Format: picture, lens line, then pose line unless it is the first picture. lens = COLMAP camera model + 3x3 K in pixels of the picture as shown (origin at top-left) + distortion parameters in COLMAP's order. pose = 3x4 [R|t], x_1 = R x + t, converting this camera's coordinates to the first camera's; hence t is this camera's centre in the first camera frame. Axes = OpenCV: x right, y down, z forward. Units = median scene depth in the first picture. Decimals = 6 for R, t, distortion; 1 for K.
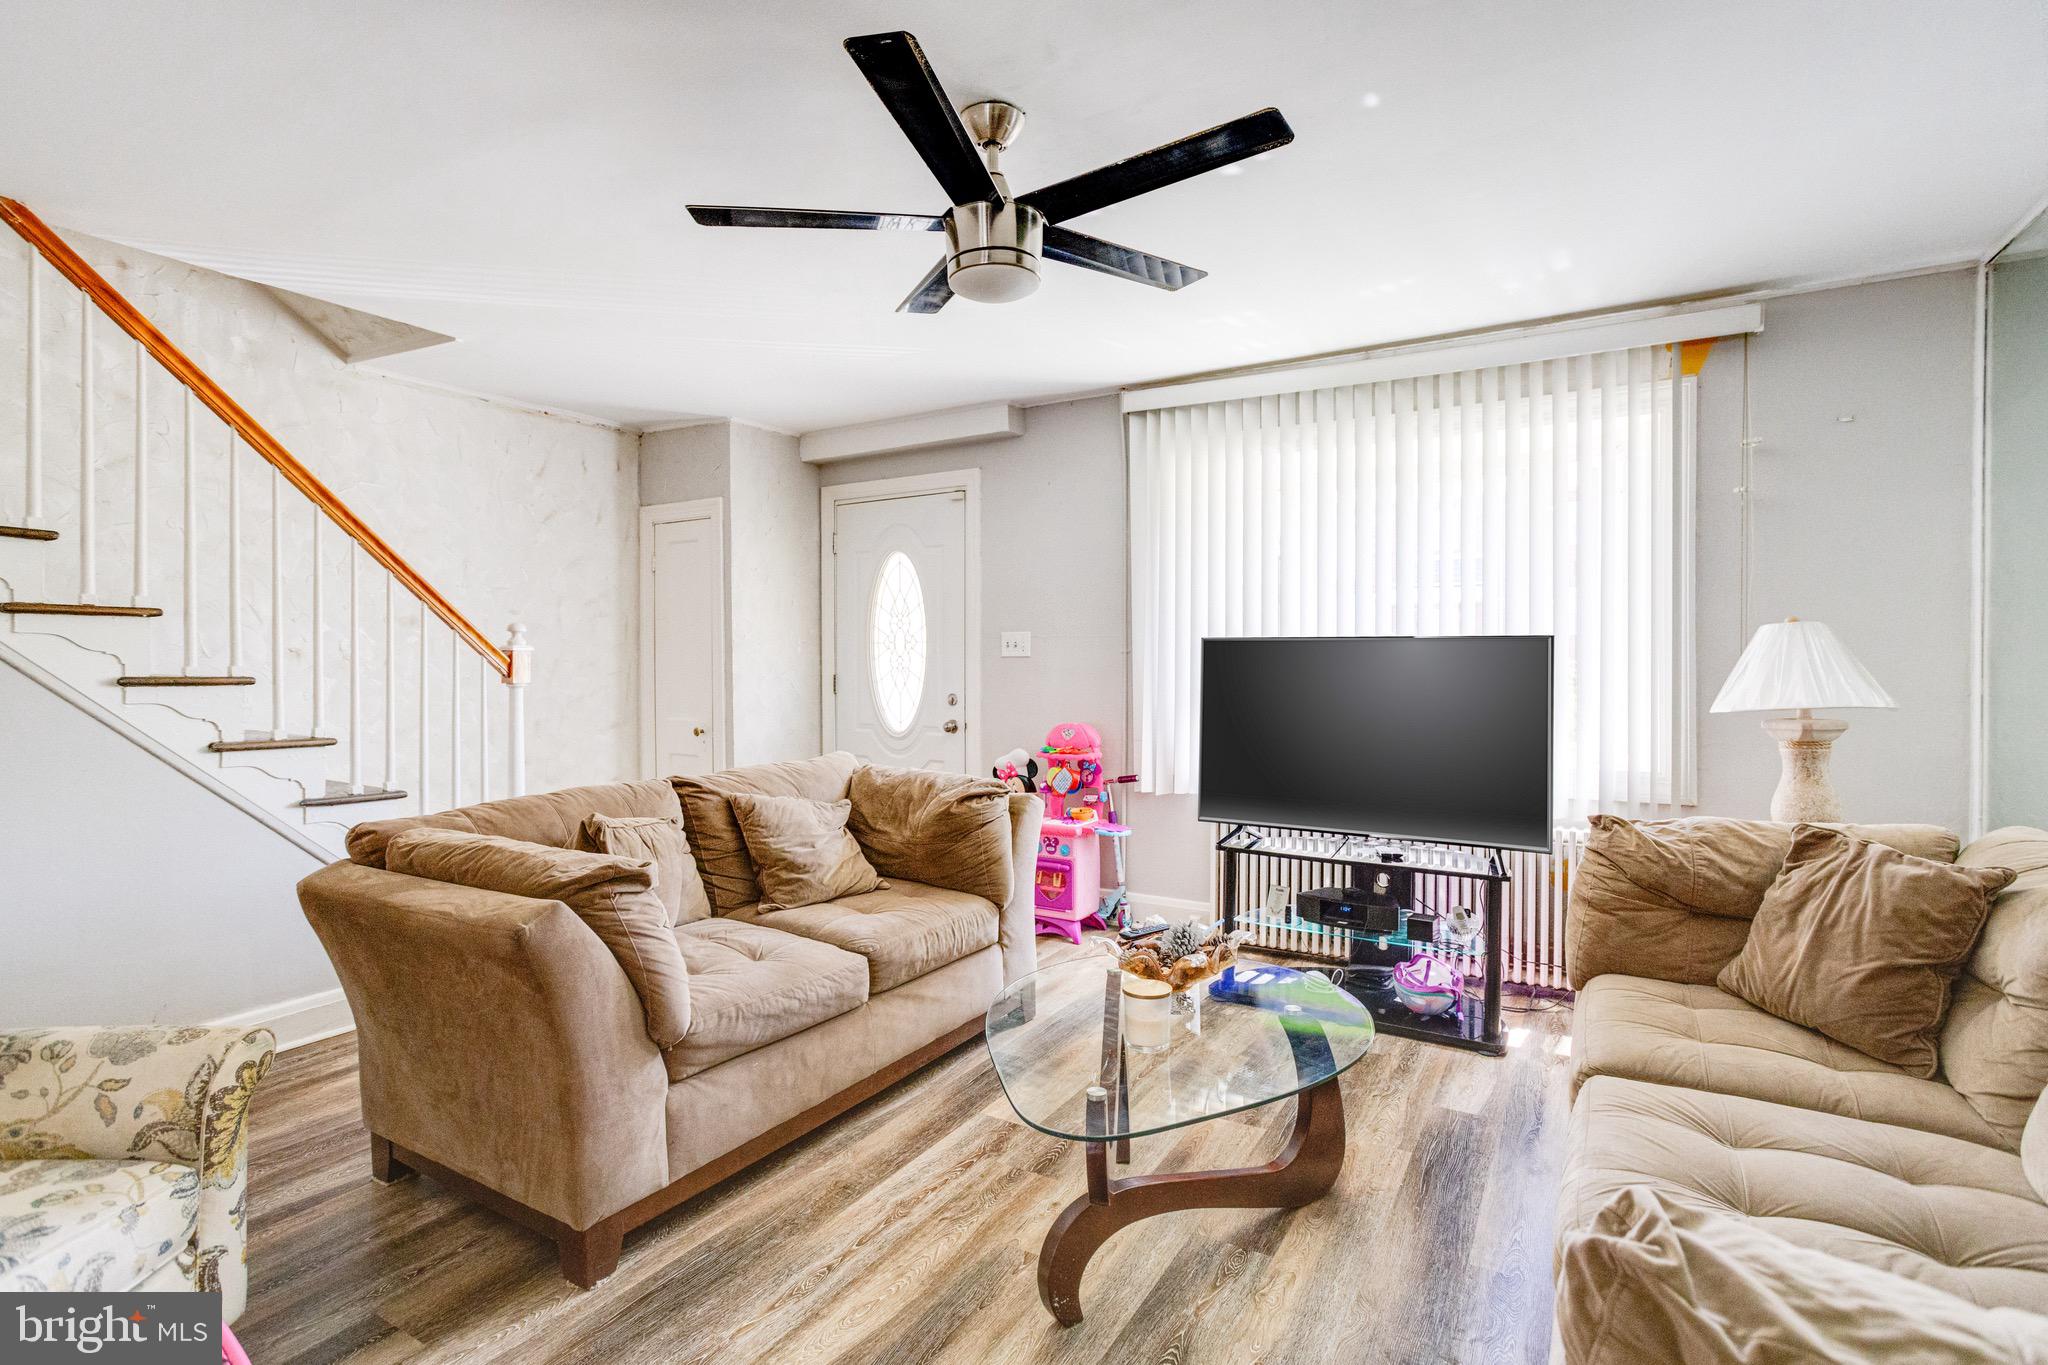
lens RADIAL K [[984.6, 0, 1021.2], [0, 984.6, 661.5], [0, 0, 1]] dist [-0.037335, 0.020190]
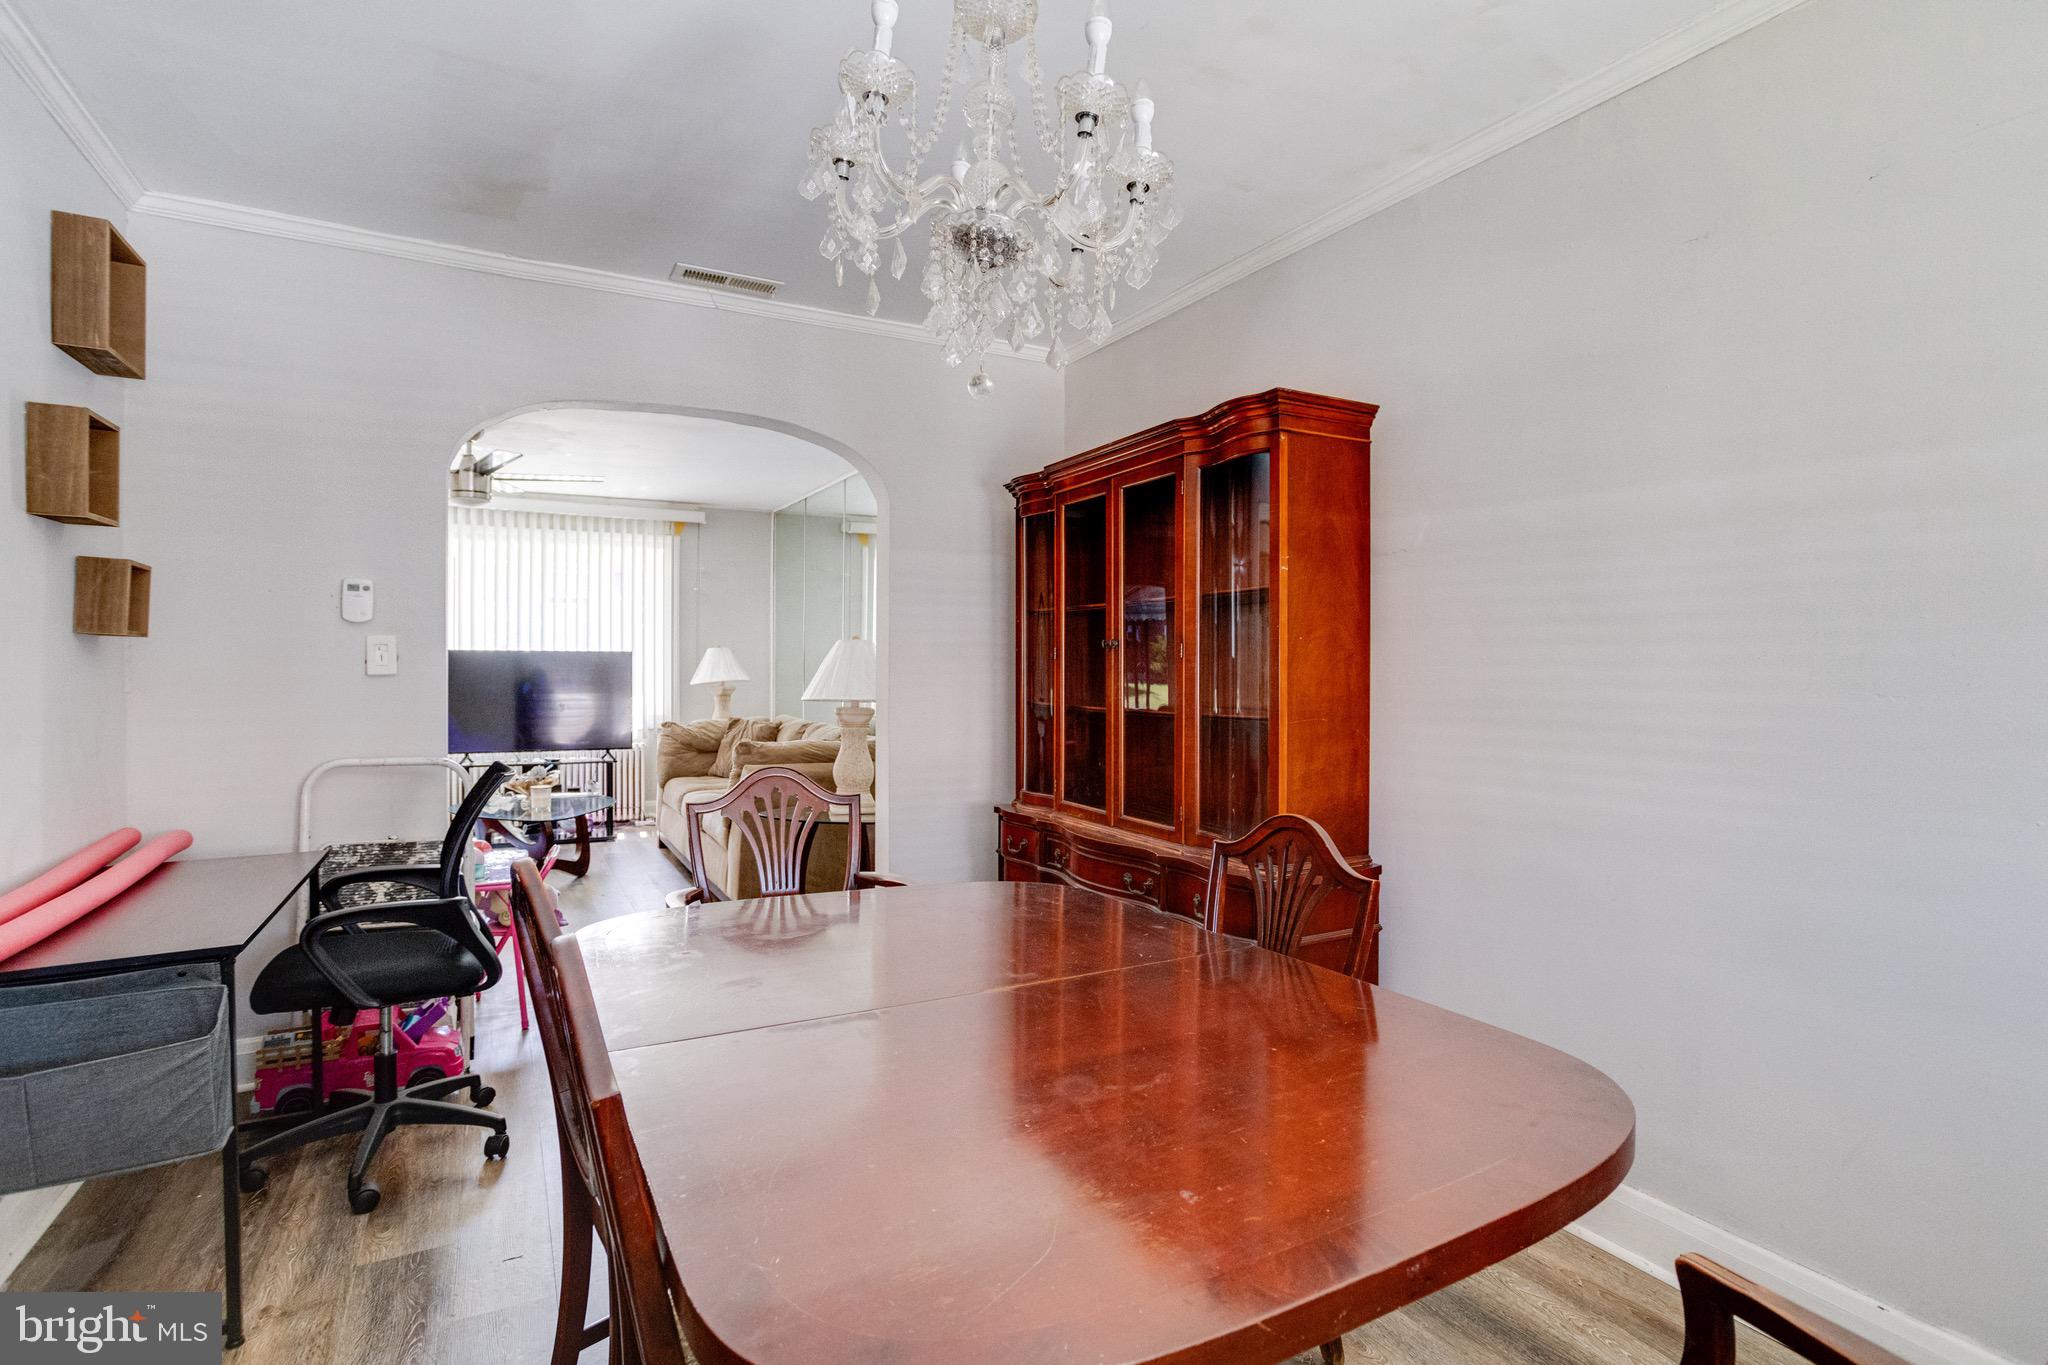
lens RADIAL K [[991.6, 0, 1025.9], [0, 991.6, 691.4], [0, 0, 1]] dist [-0.032978, 0.018848]
pose [[0.516540, -0.022615, 0.855964, -0.922597], [-0.000887, 0.999636, 0.026946, 0.003135], [-0.856263, -0.014678, 0.516332, -0.936773]]
